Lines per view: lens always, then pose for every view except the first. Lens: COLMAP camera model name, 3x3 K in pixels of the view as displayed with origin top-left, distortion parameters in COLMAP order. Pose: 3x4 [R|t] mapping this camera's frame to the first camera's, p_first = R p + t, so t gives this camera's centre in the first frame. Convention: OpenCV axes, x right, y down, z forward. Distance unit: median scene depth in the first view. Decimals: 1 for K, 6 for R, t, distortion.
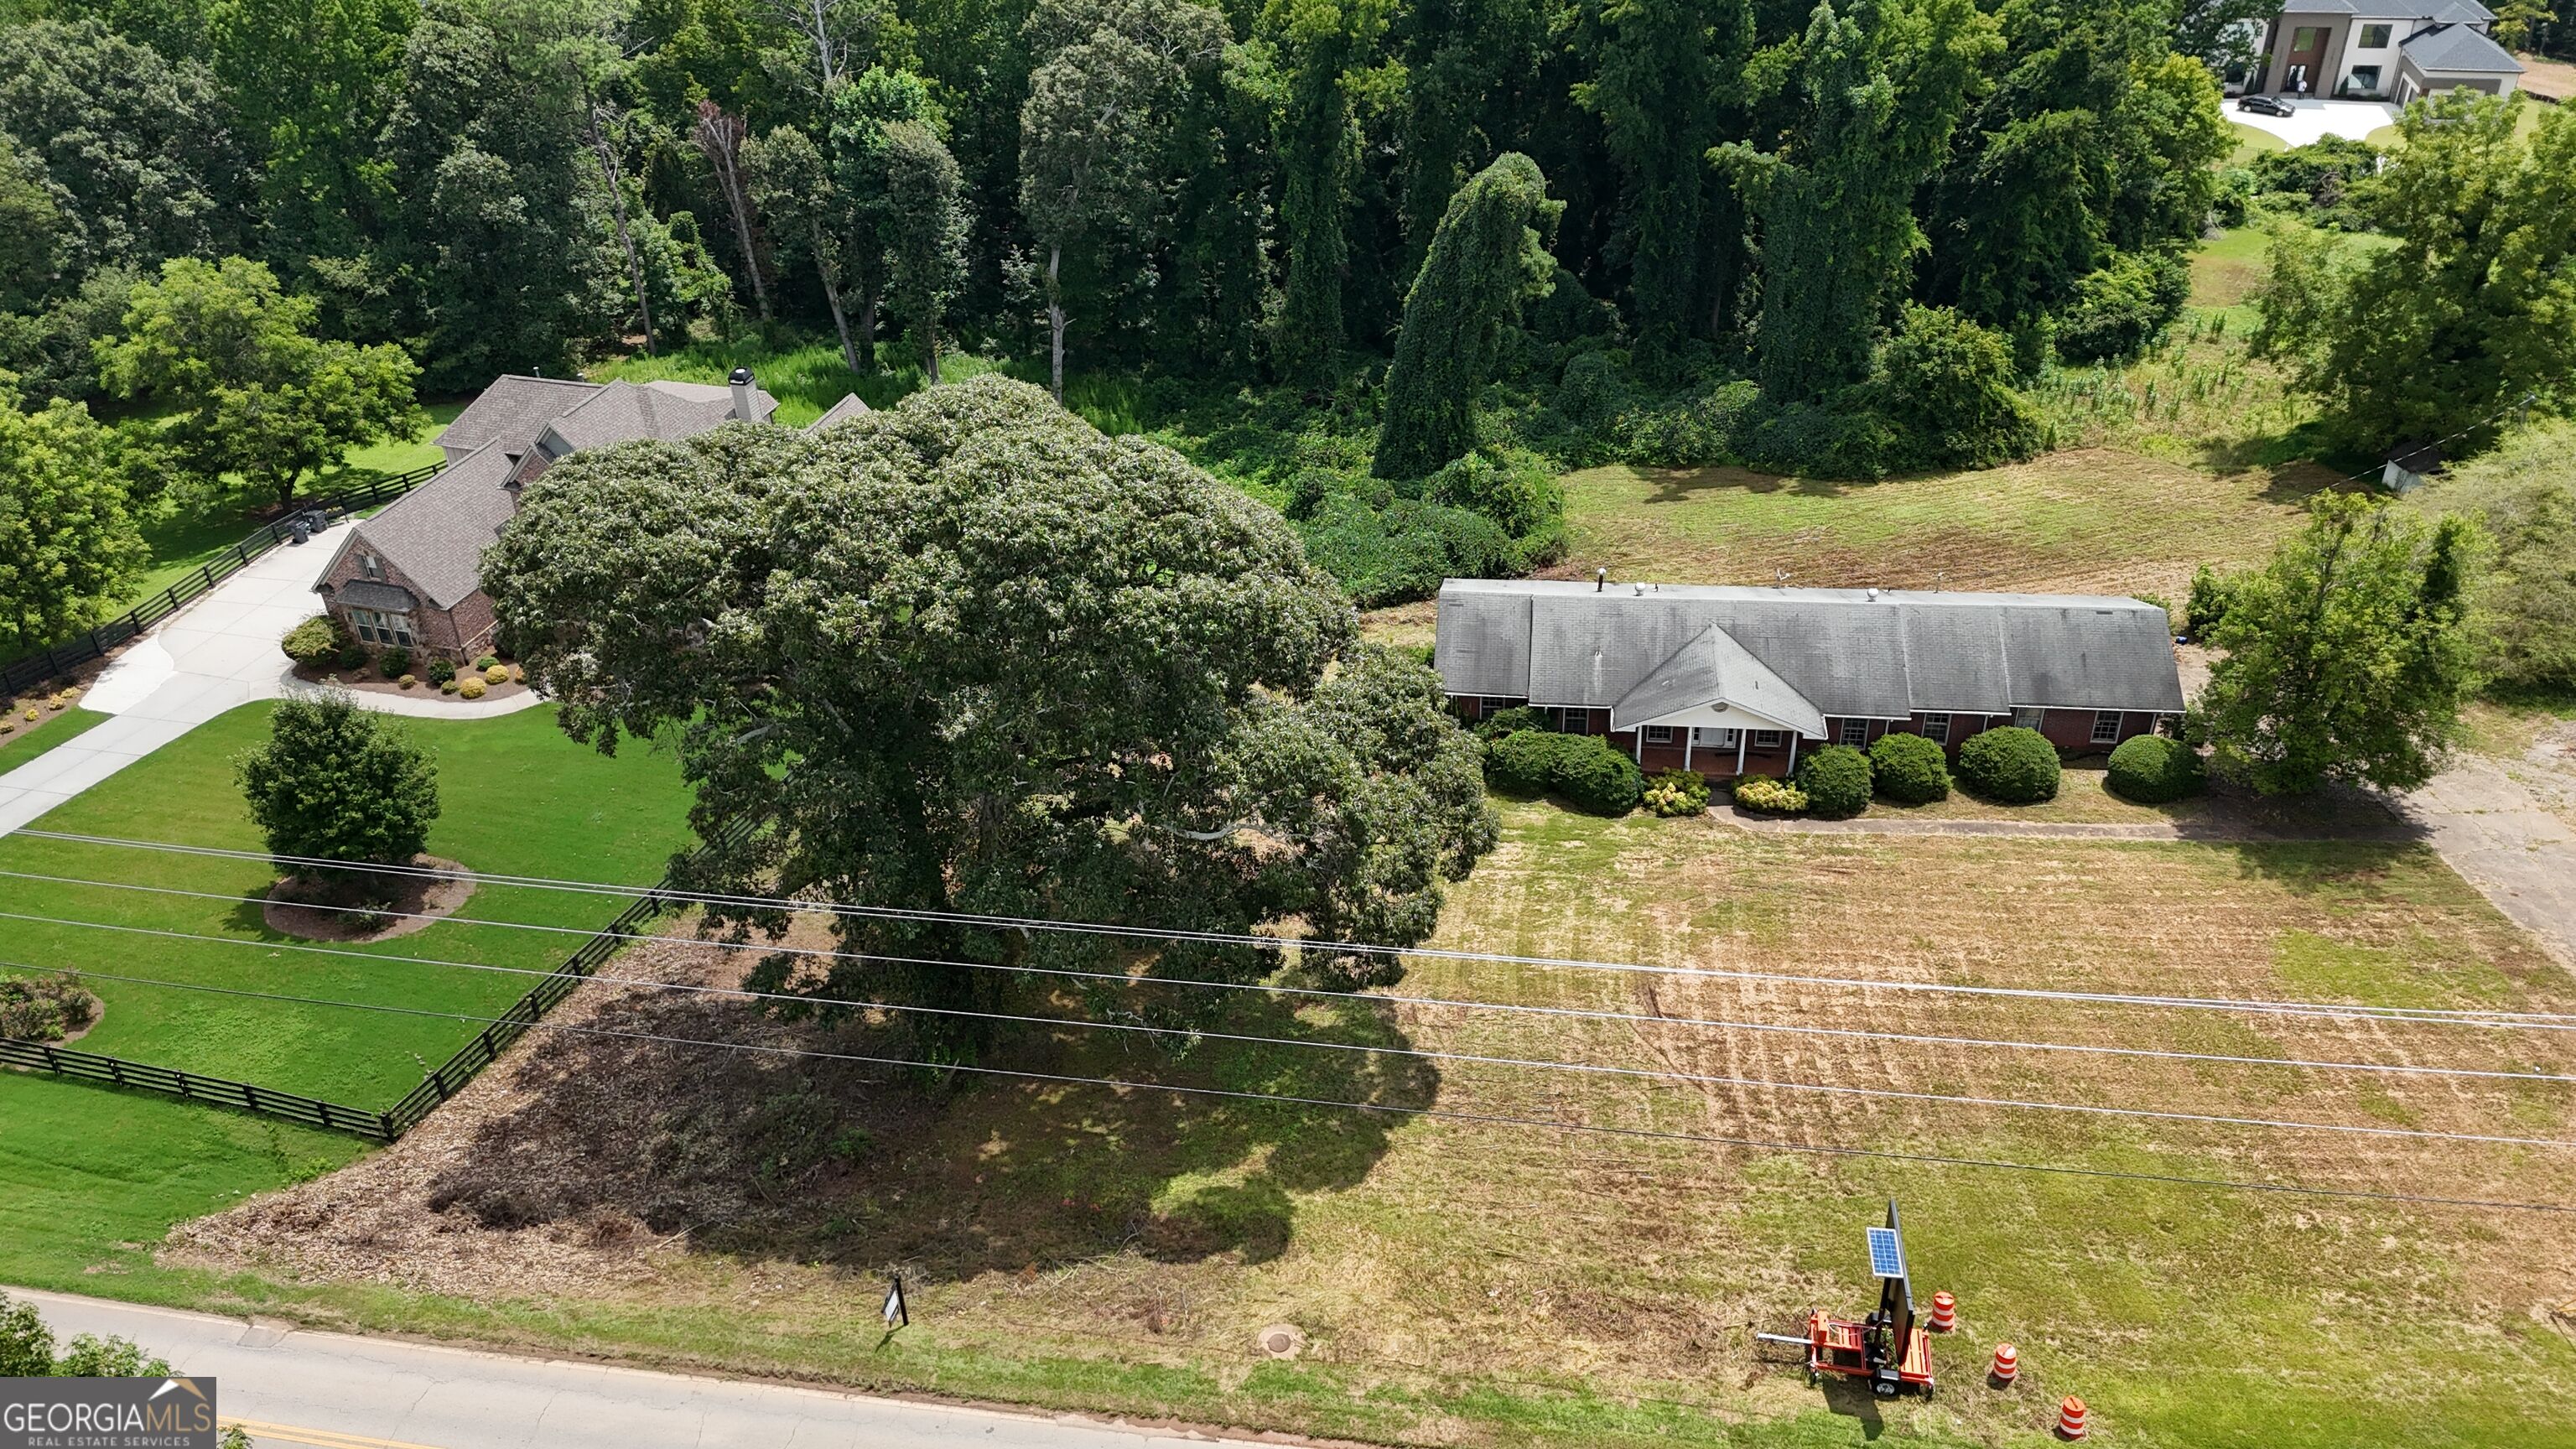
lens RADIAL K [[1886.9, 0, 1288.0], [0, 1886.9, 724.5], [0, 0, 1]] dist [0.098144, -0.101231]
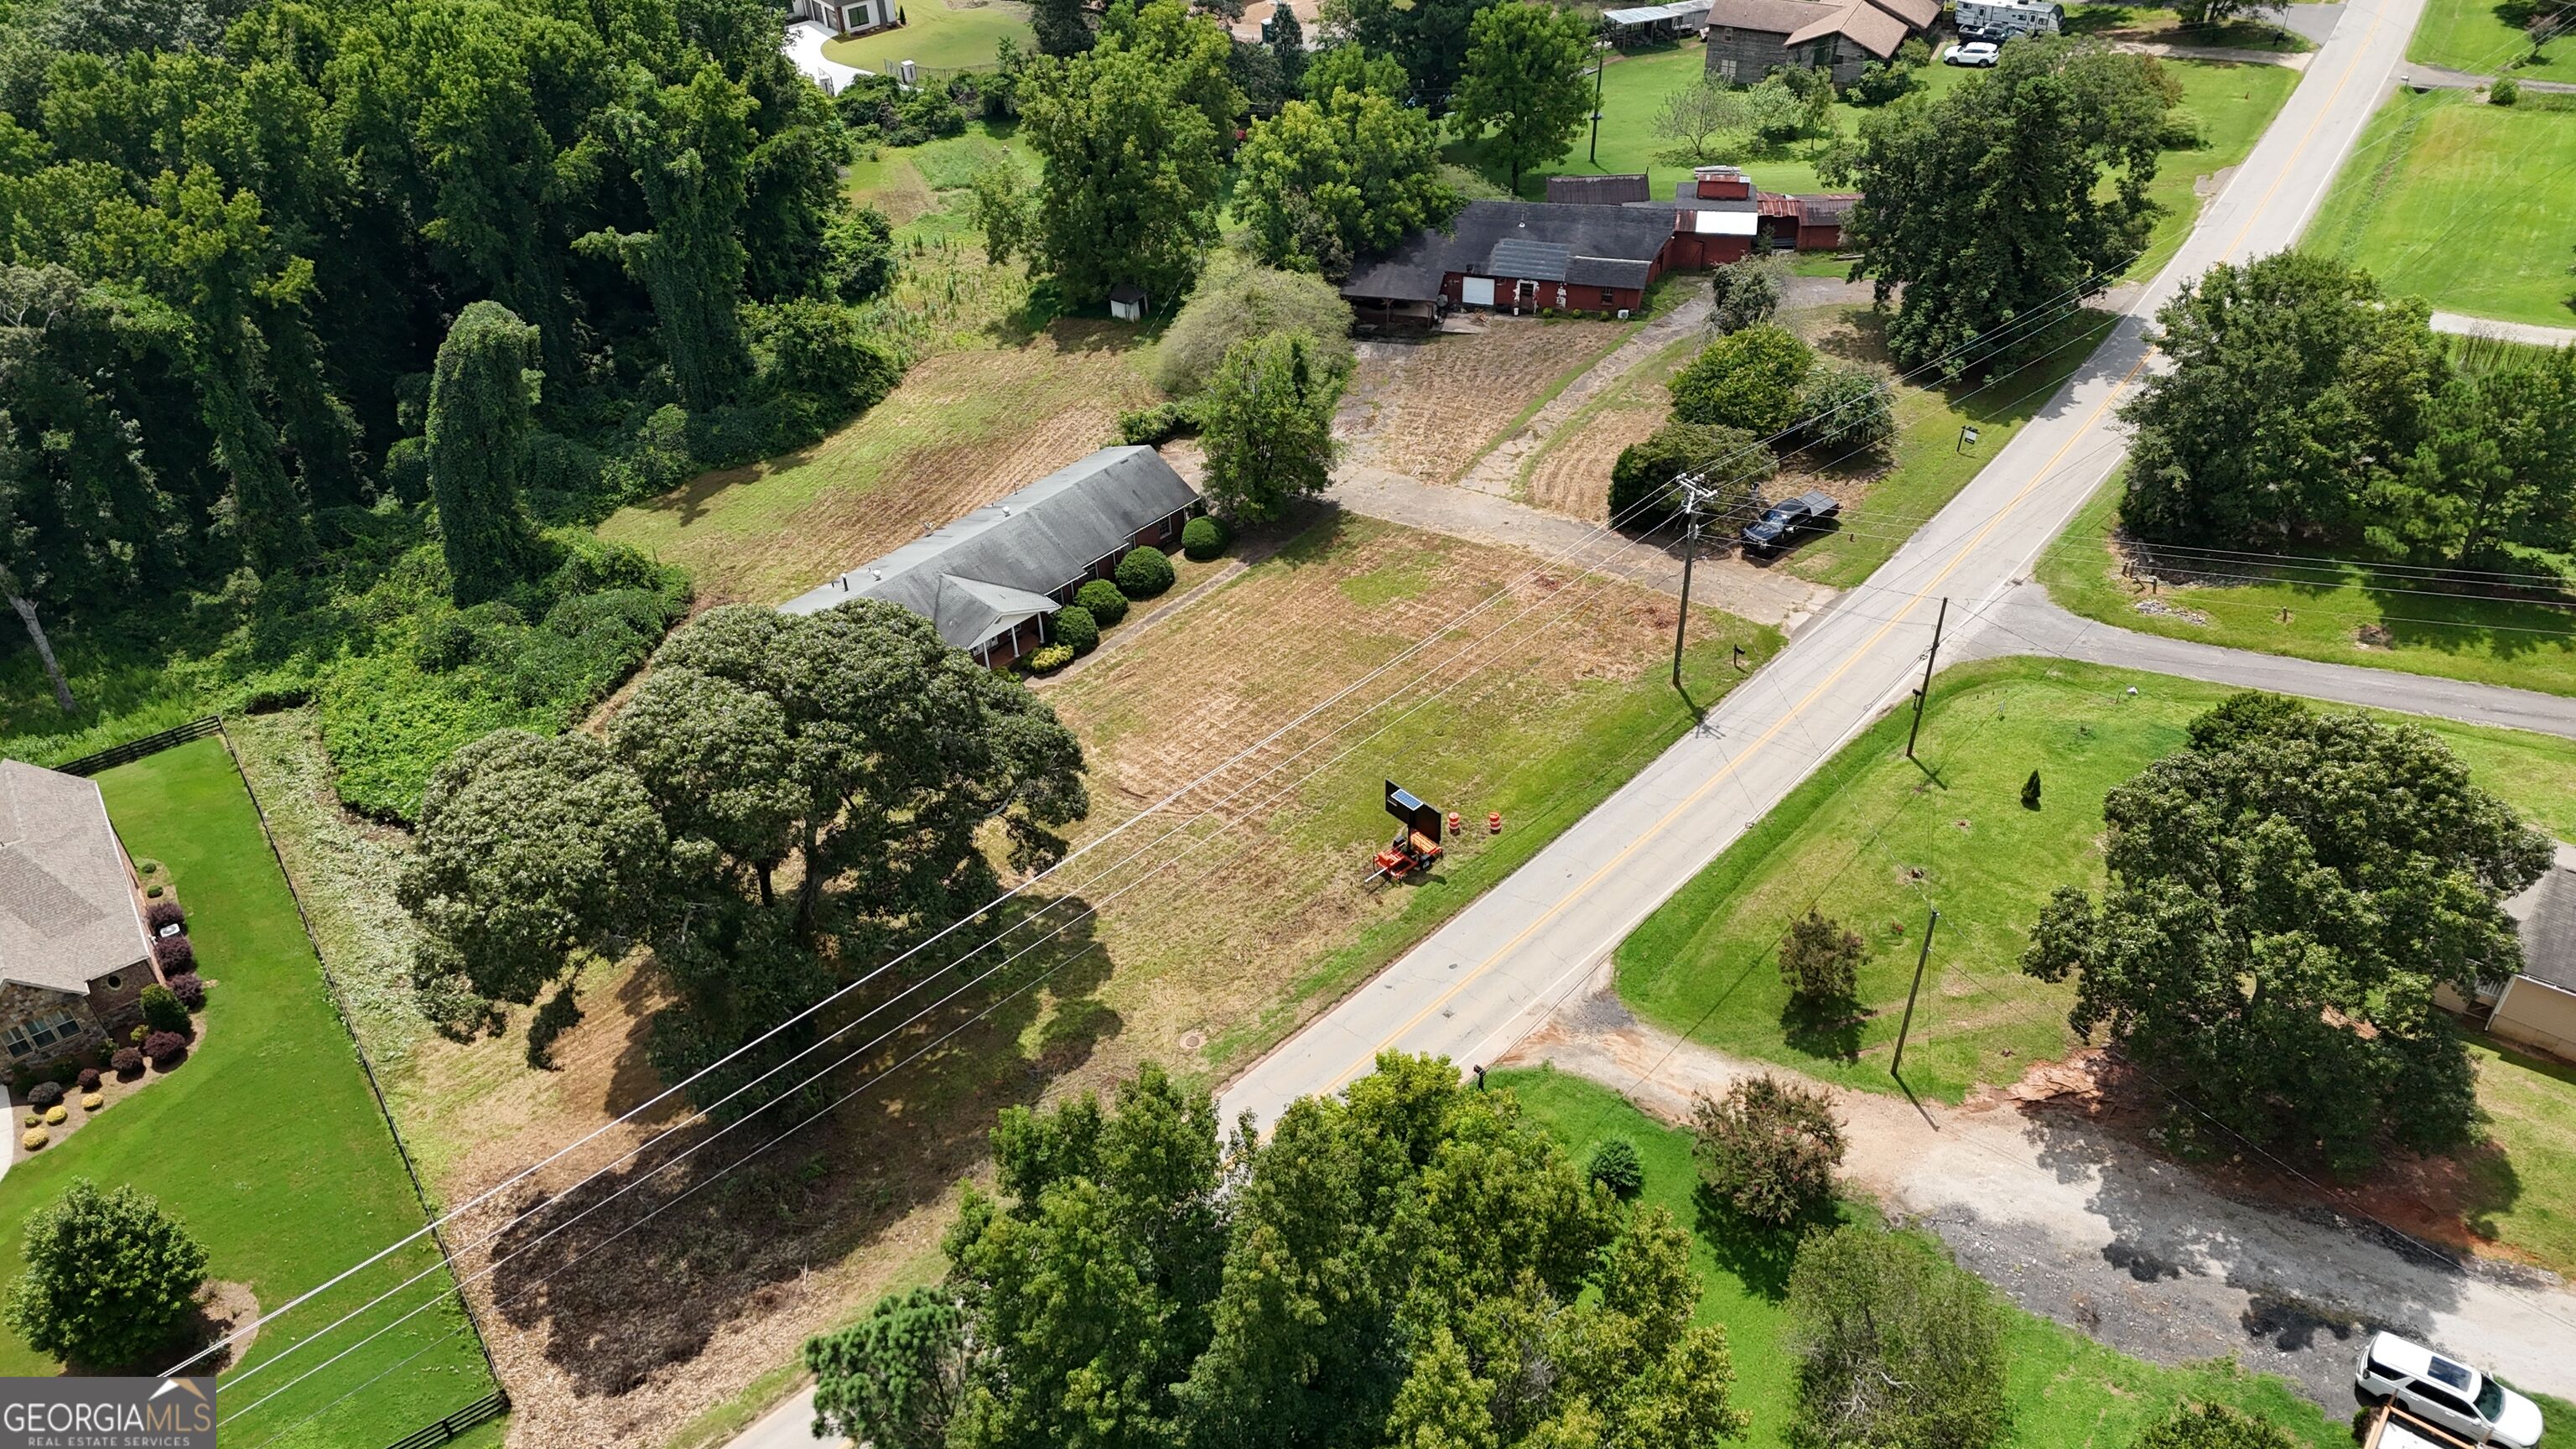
lens RADIAL K [[1895.7, 0, 1290.2], [0, 1895.7, 714.8], [0, 0, 1]] dist [0.080401, -0.070450]
pose [[0.619469, -0.475794, 0.624403, -0.579797], [0.434697, 0.870222, 0.231846, -0.186479], [-0.653680, 0.127804, 0.745901, -0.229359]]
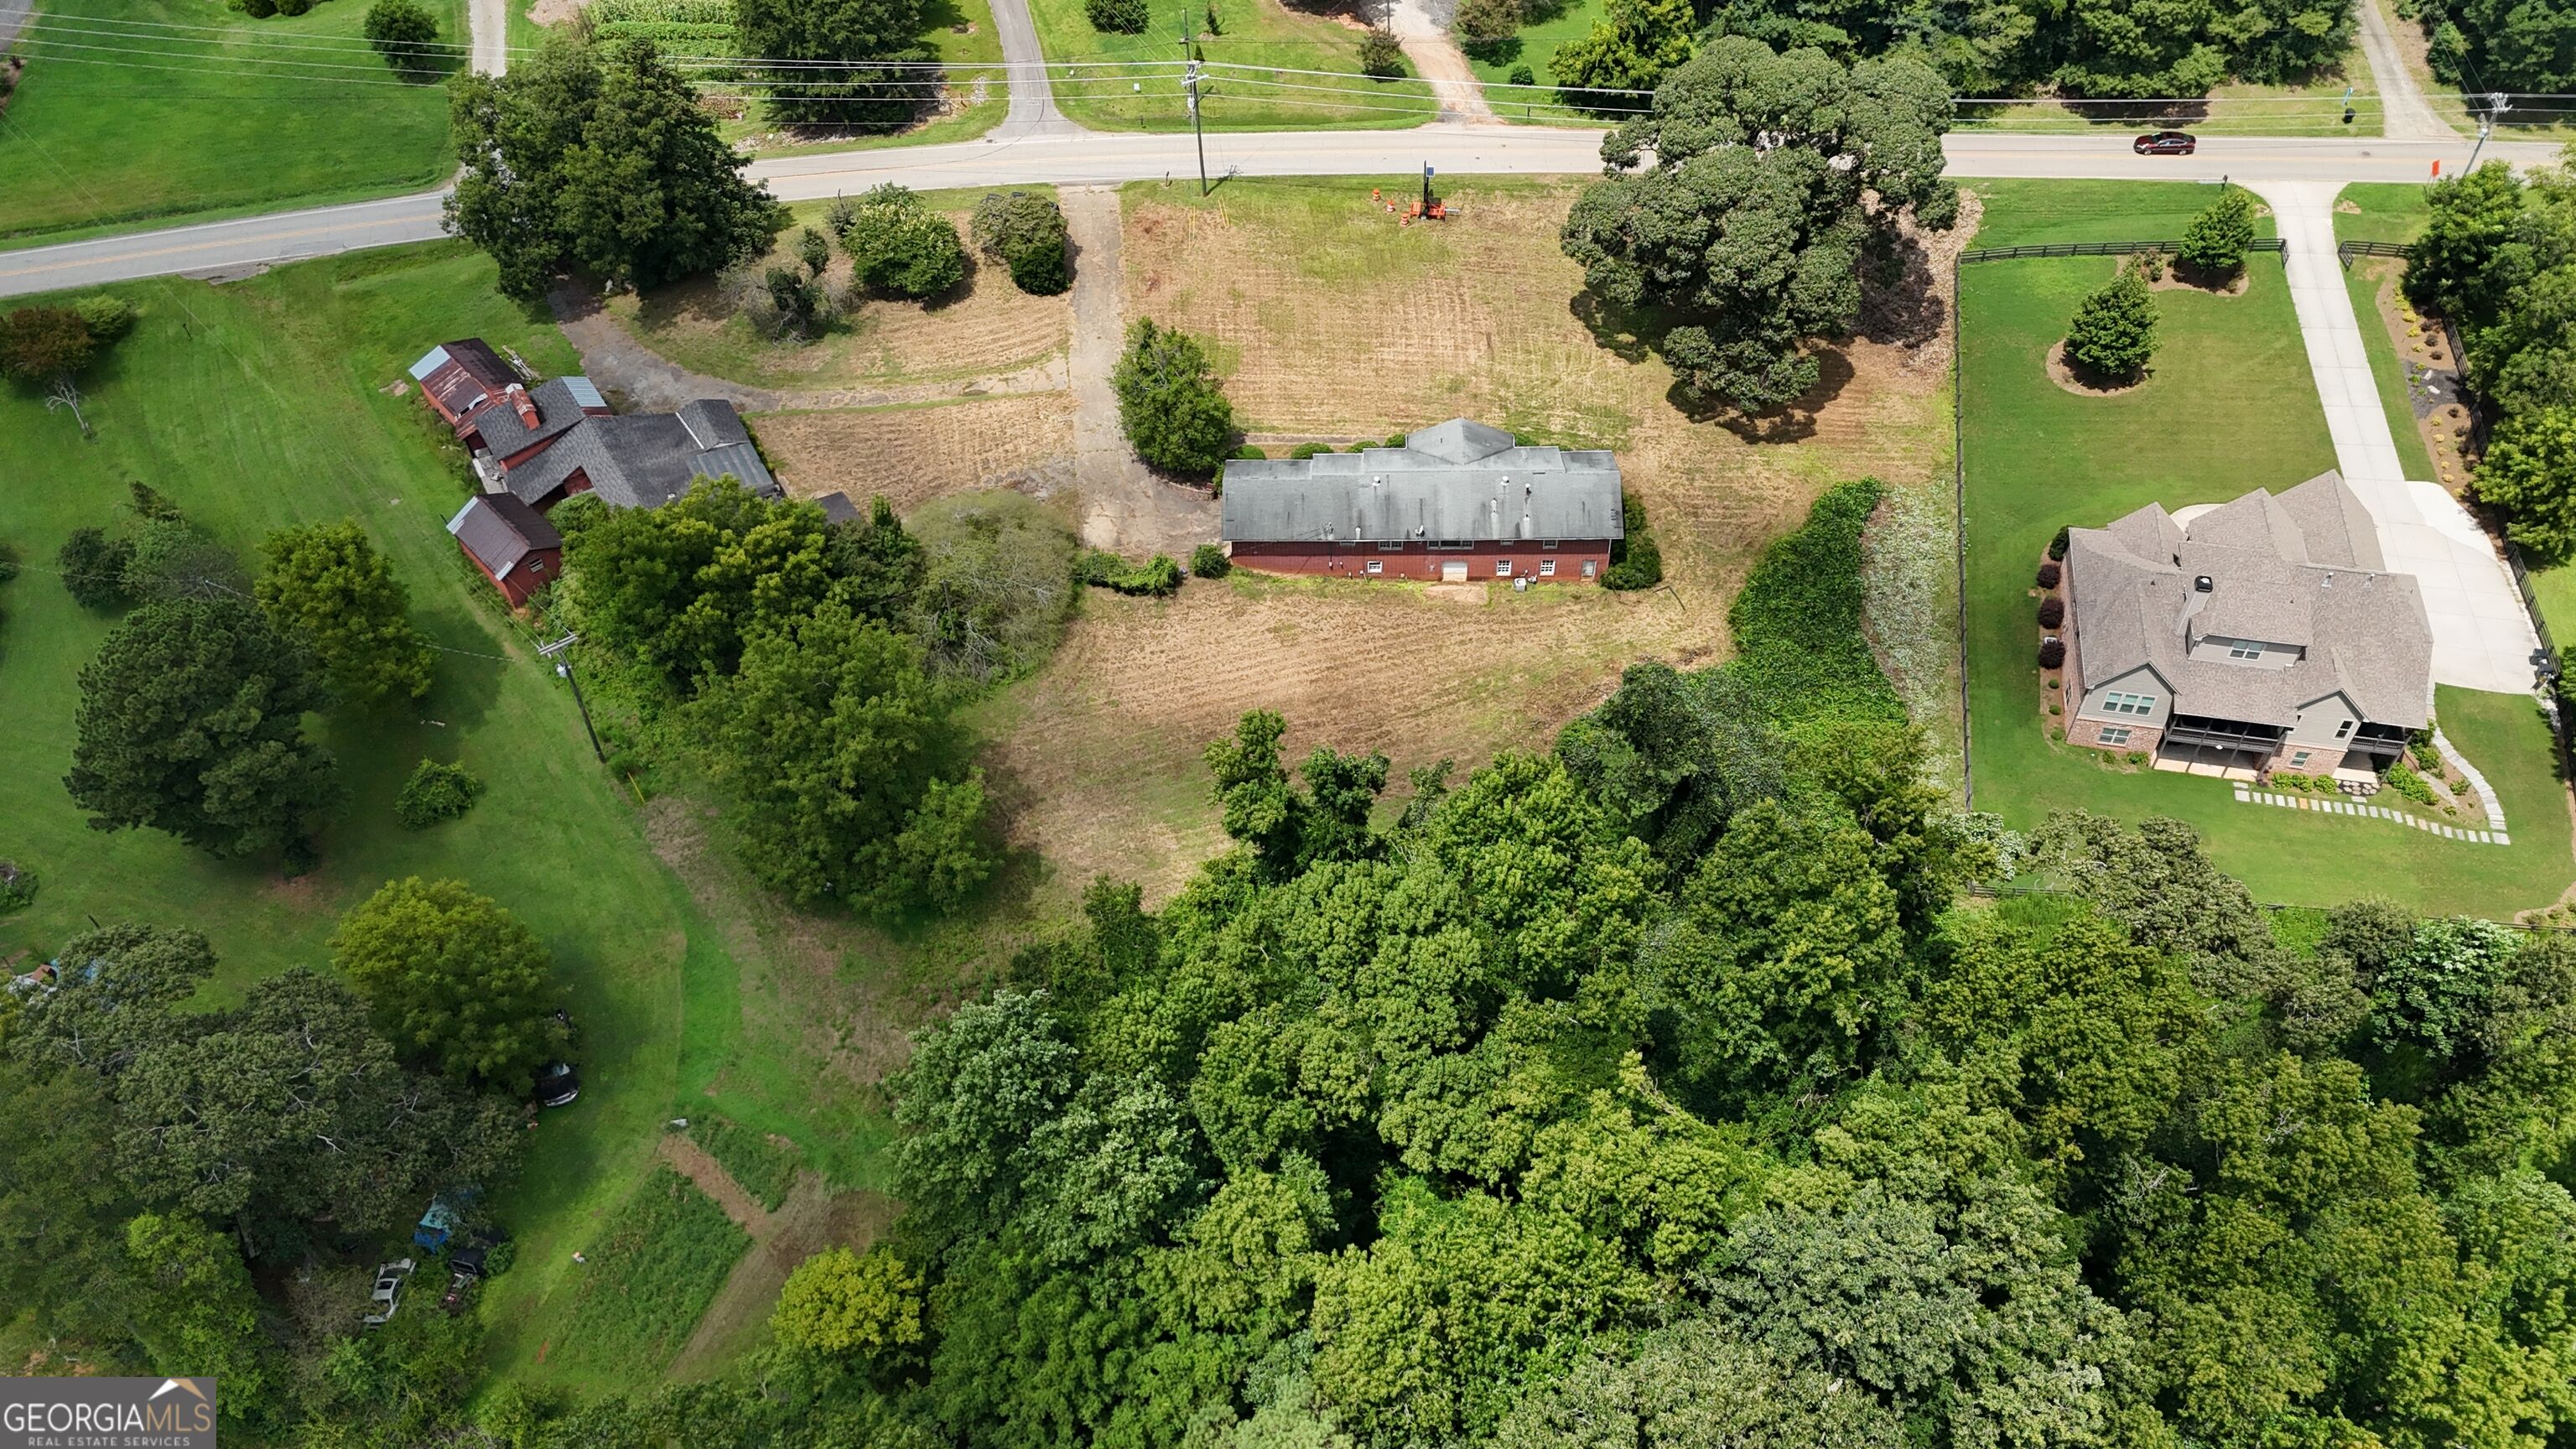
lens RADIAL K [[1889.7, 0, 1294.6], [0, 1889.7, 720.9], [0, 0, 1]] dist [0.071673, -0.053647]
pose [[-0.993207, 0.113468, -0.025781, 0.480581], [-0.006698, 0.165450, 0.986195, -1.868725], [0.116167, 0.979669, -0.163566, 1.587871]]
